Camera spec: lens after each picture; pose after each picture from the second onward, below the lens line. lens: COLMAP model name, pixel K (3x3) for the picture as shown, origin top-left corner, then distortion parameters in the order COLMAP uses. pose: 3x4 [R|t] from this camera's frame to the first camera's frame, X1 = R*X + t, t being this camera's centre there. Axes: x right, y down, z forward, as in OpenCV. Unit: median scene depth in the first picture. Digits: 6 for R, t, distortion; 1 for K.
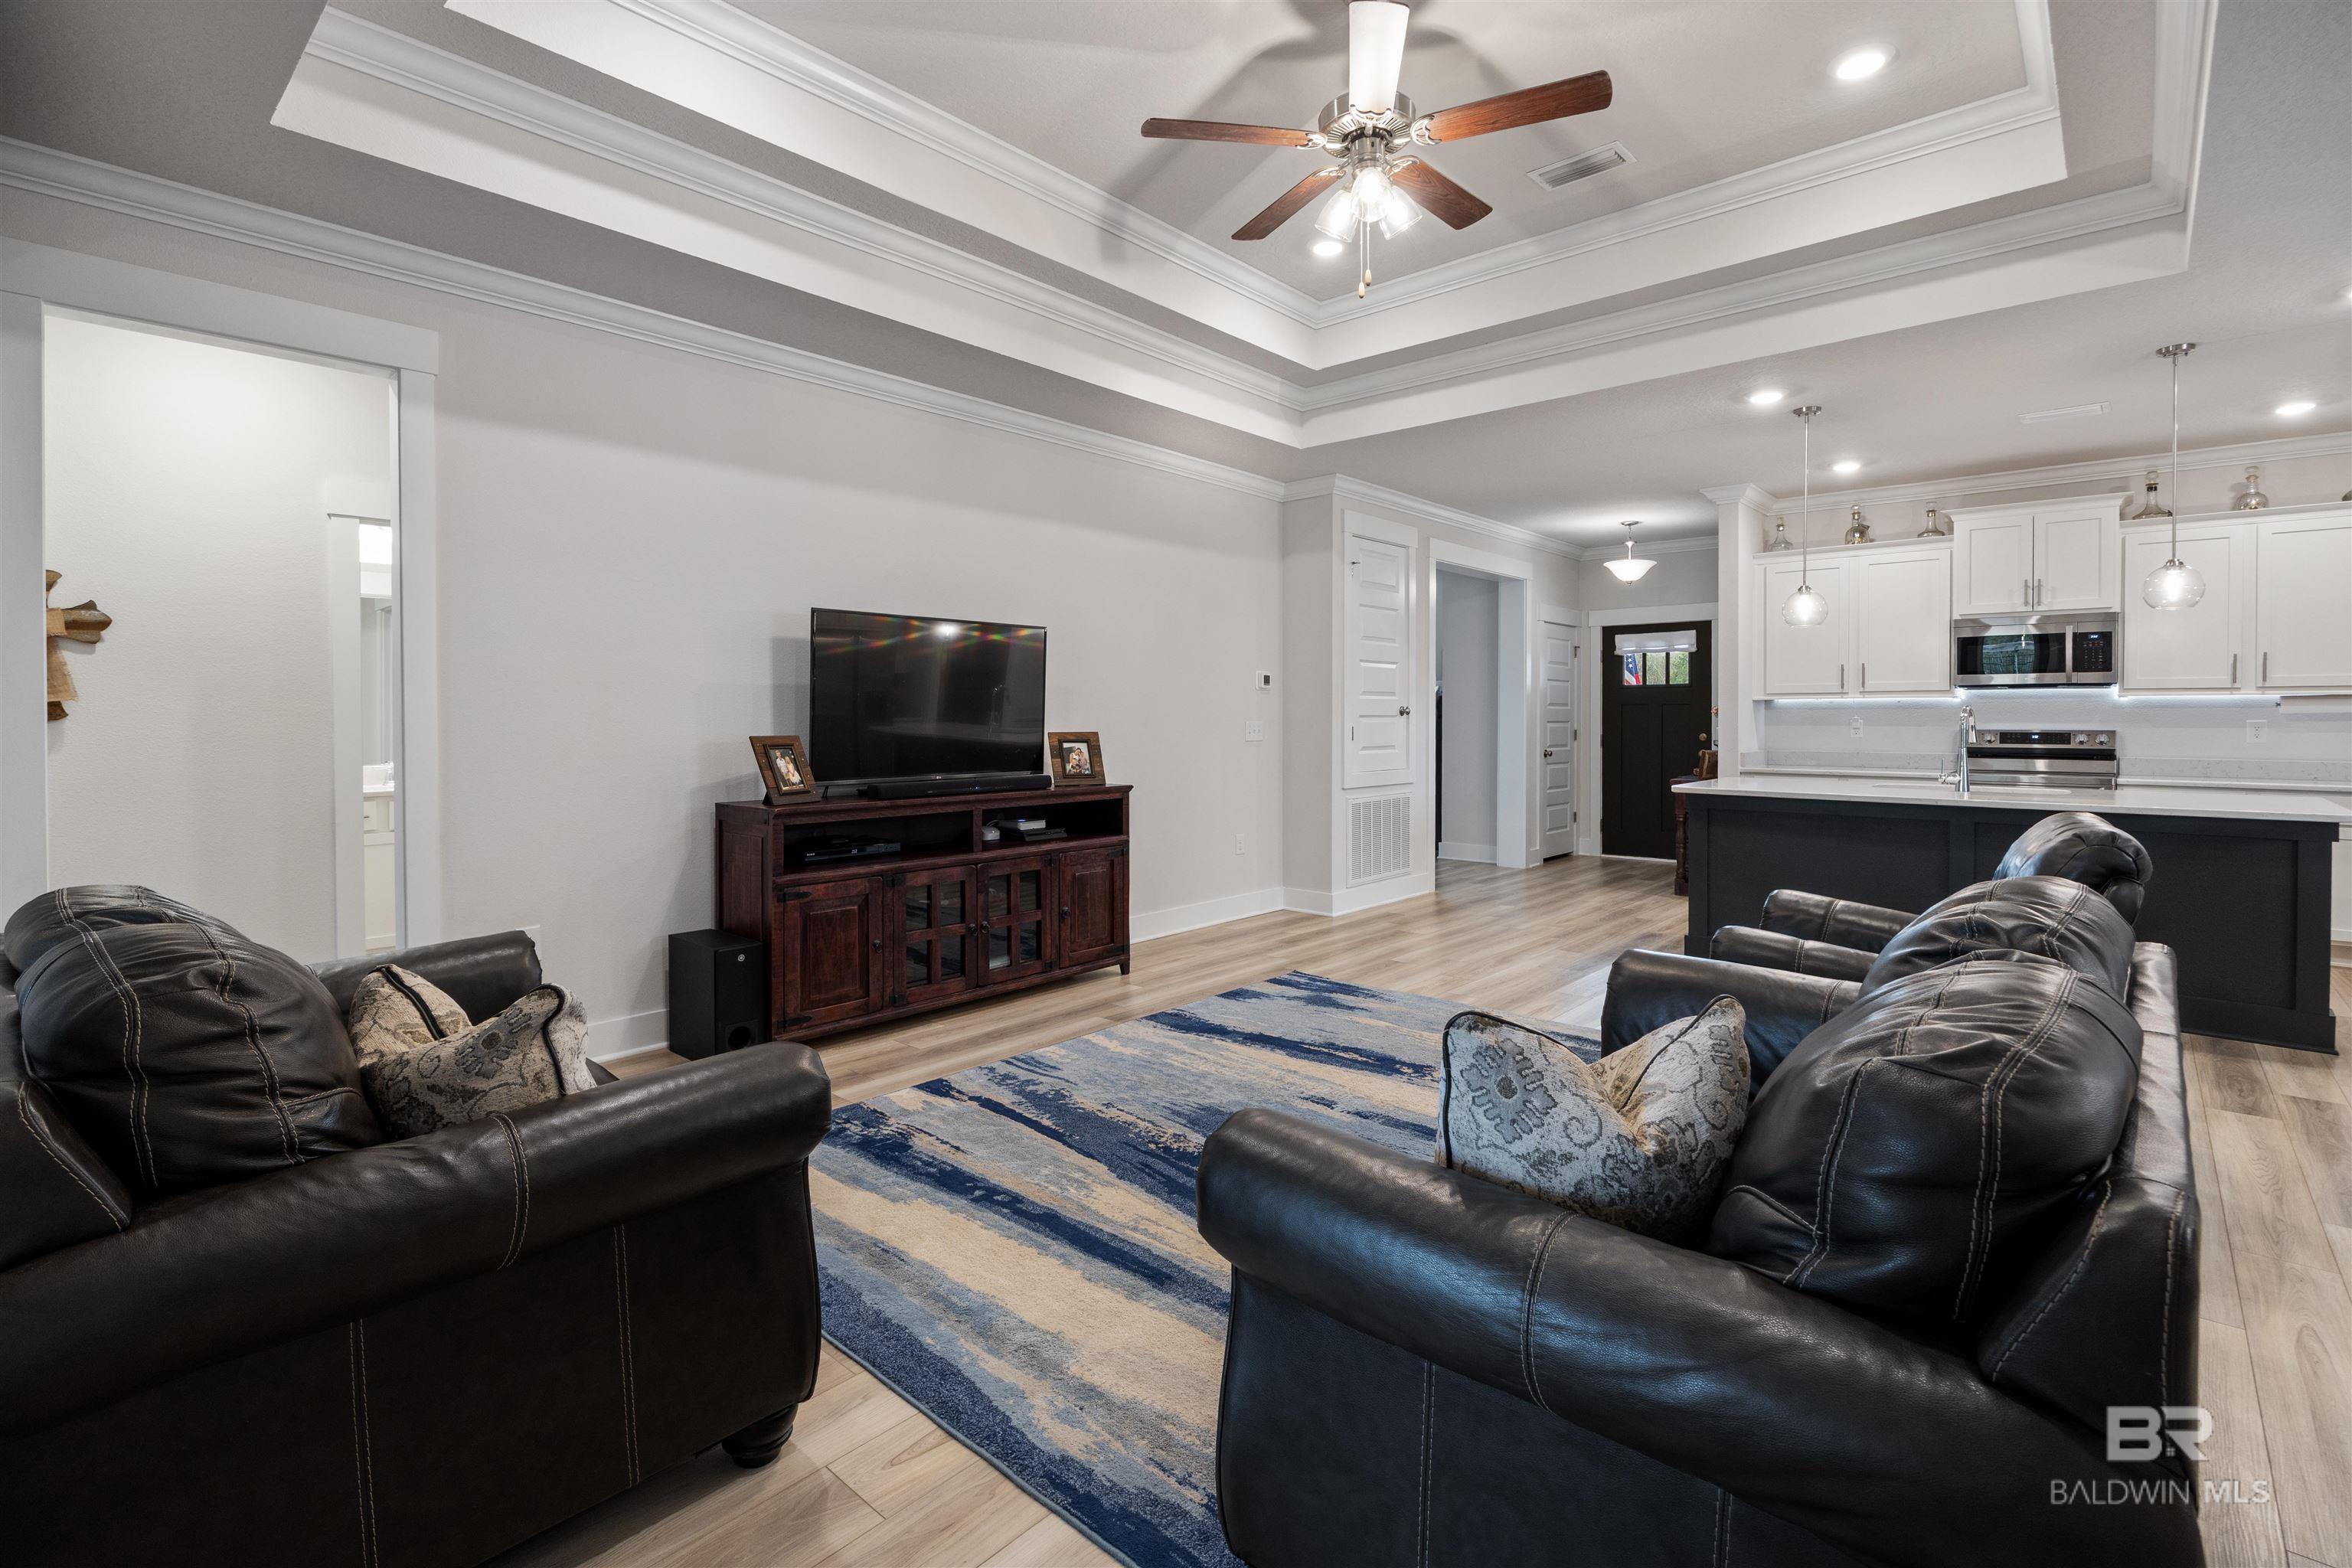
lens RADIAL K [[1082.1, 0, 1180.2], [0, 1082.1, 723.9], [0, 0, 1]] dist [-0.006035, -0.000095]
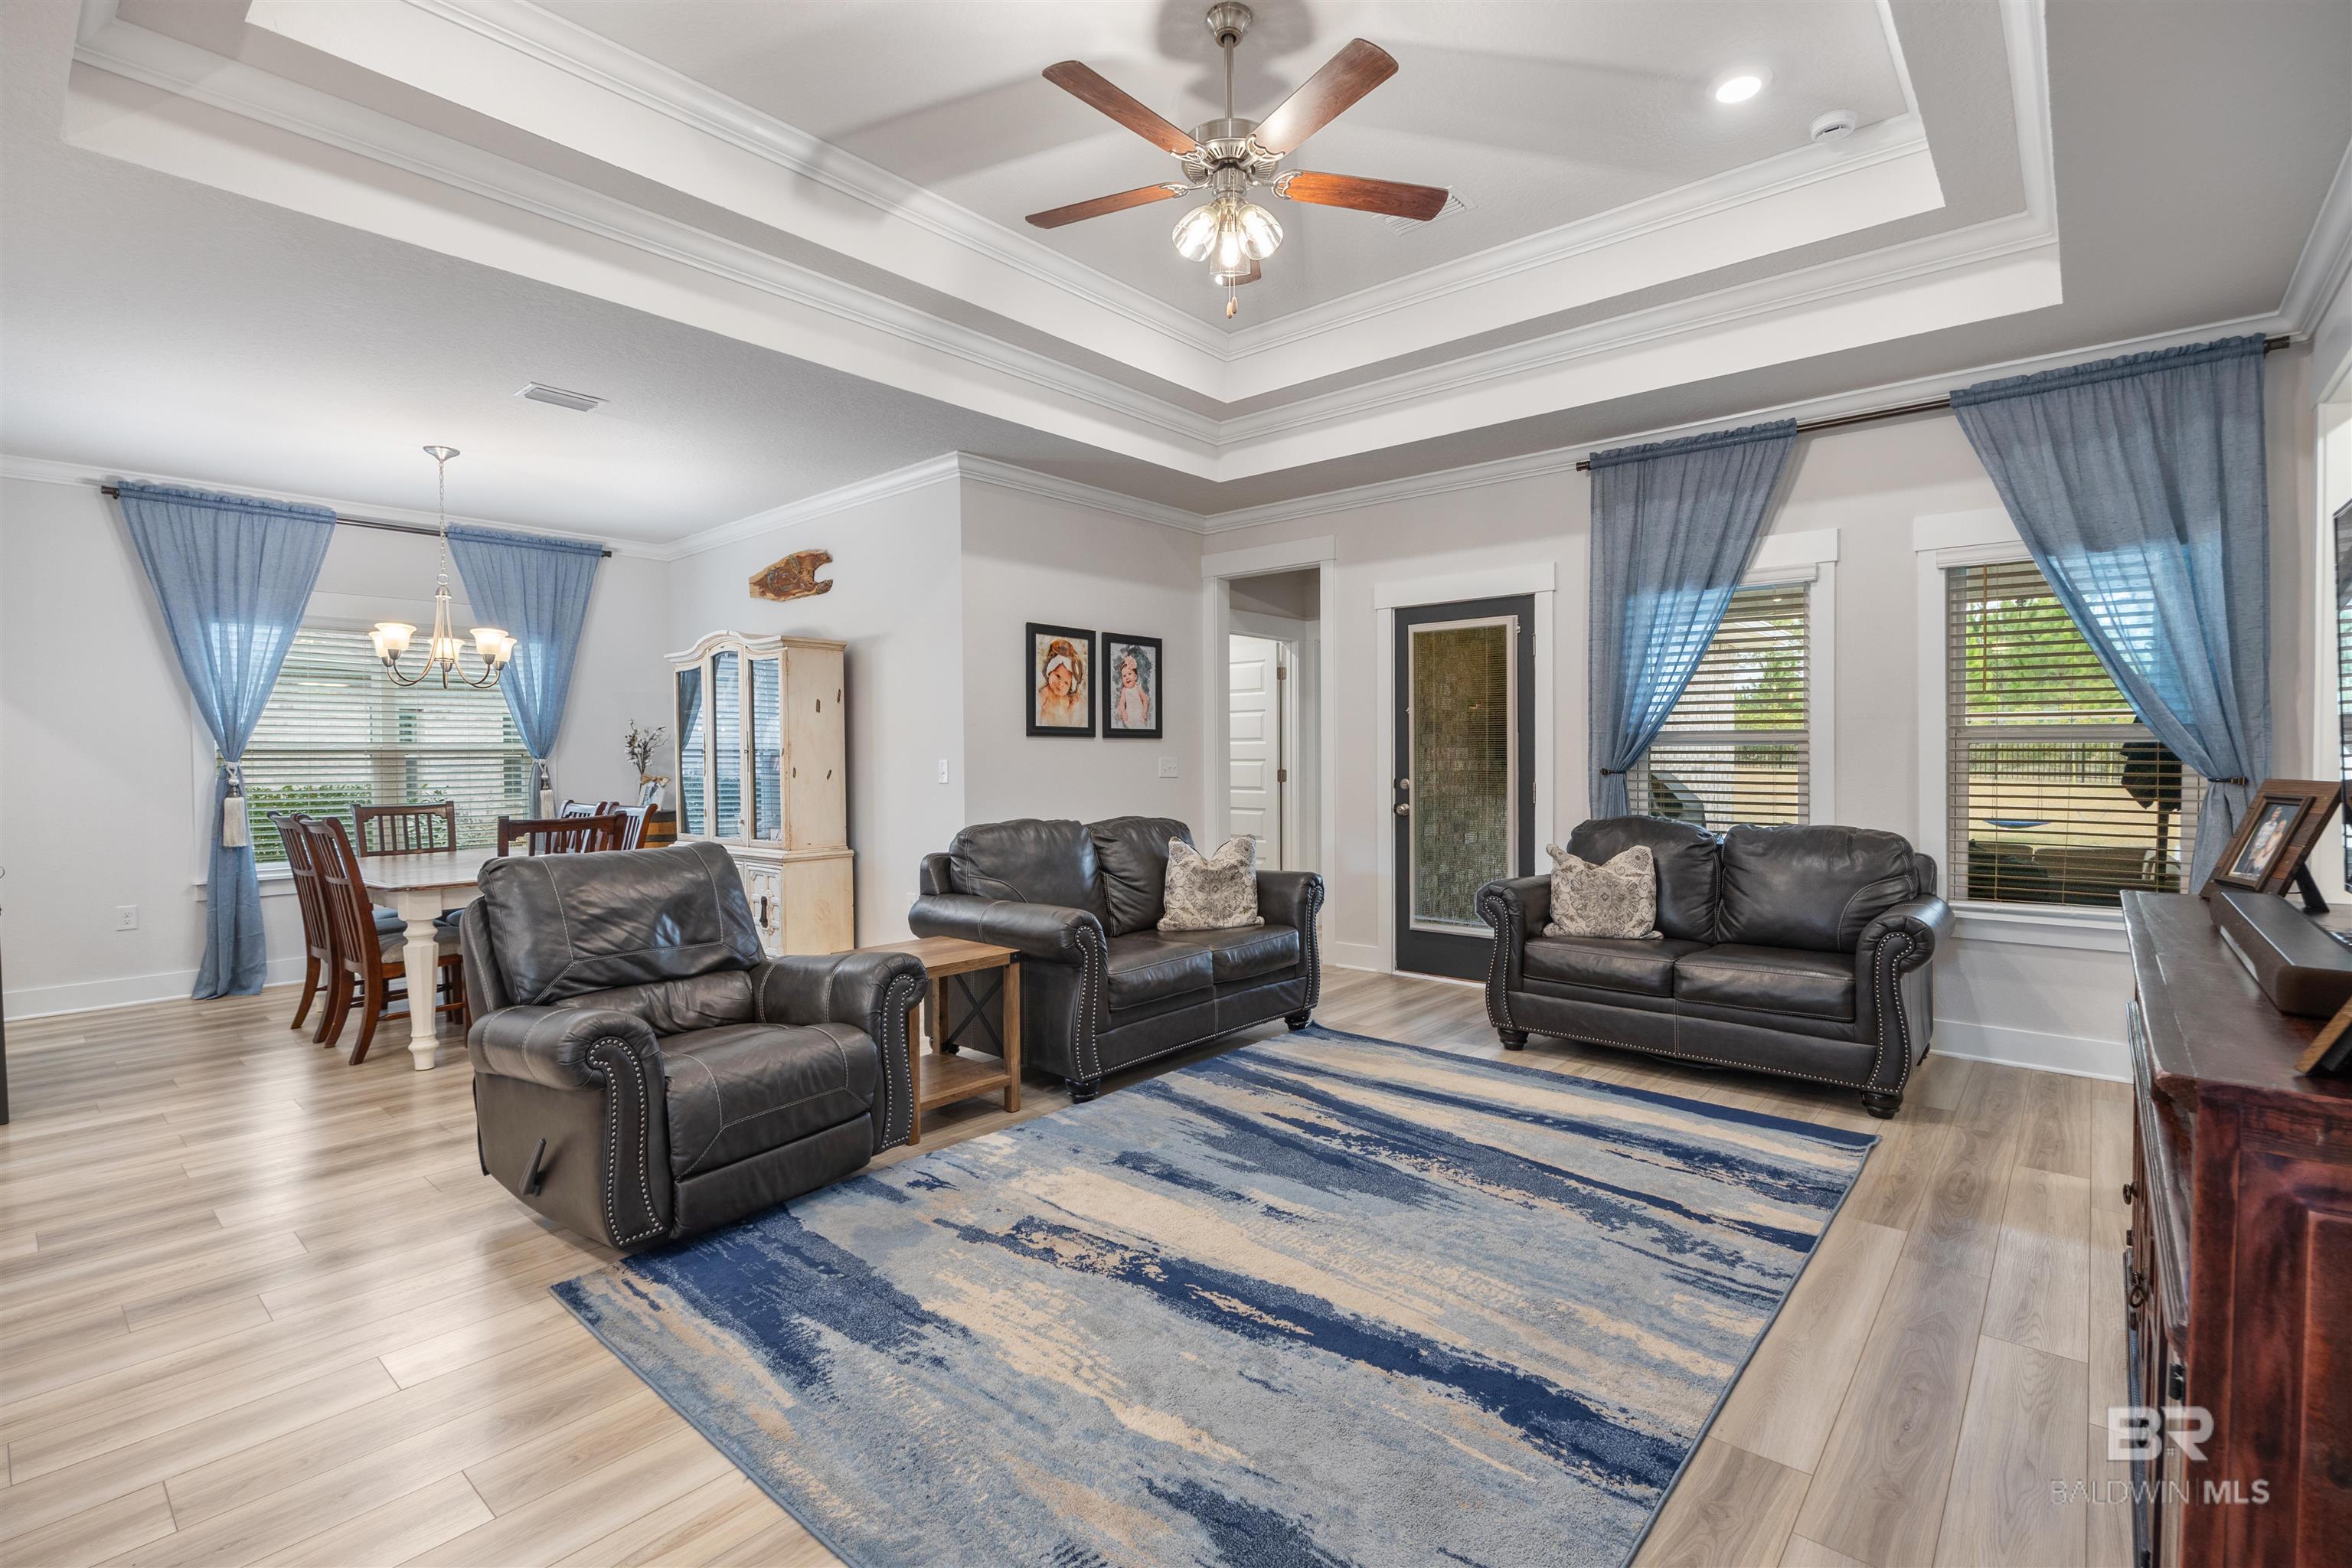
lens RADIAL K [[1063.4, 0, 1189.9], [0, 1063.4, 770.5], [0, 0, 1]] dist [-0.011734, -0.000527]
pose [[-0.999587, 0.007362, -0.027769, 0.144847], [0.006716, 0.999707, 0.023273, -0.007958], [0.027932, 0.023077, -0.999343, 1.191818]]
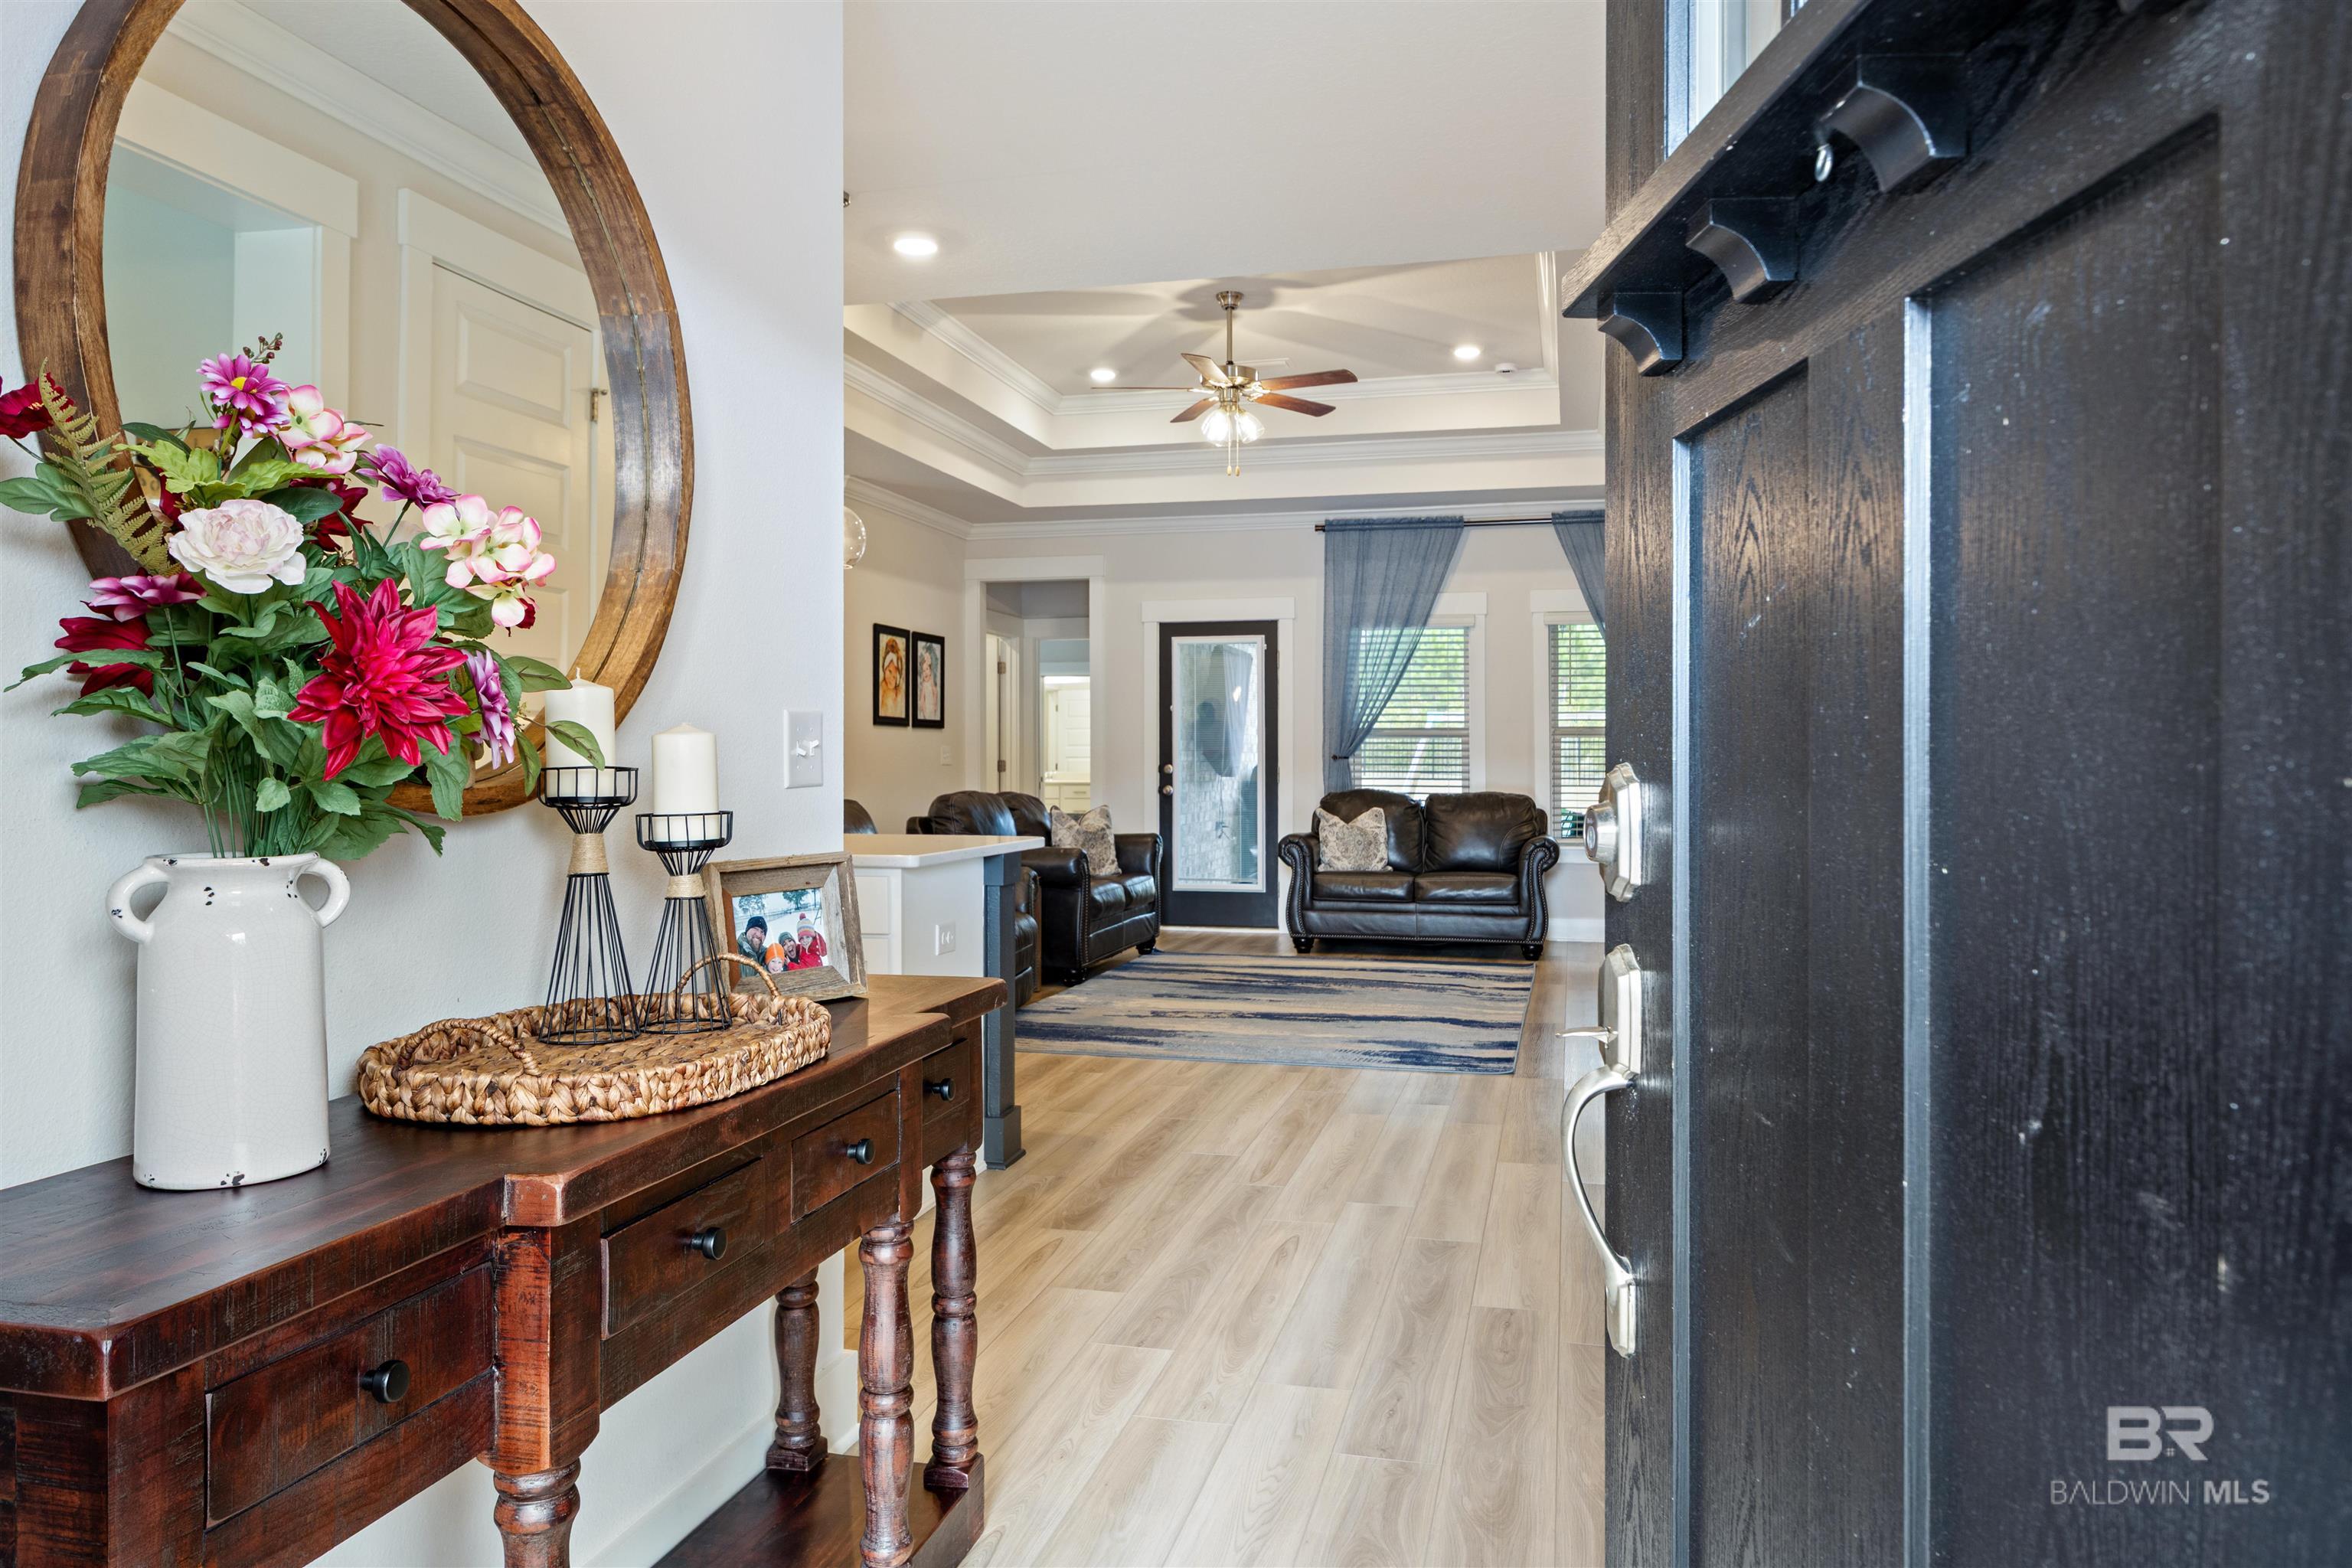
lens RADIAL K [[1577.8, 0, 1184.3], [0, 1577.8, 756.0], [0, 0, 1]] dist [-0.004854, -0.000576]
pose [[-0.879294, 0.002314, -0.476274, 0.827134], [-0.001484, 0.999970, 0.007598, 0.002257], [0.476278, 0.007387, -0.879264, 1.849786]]
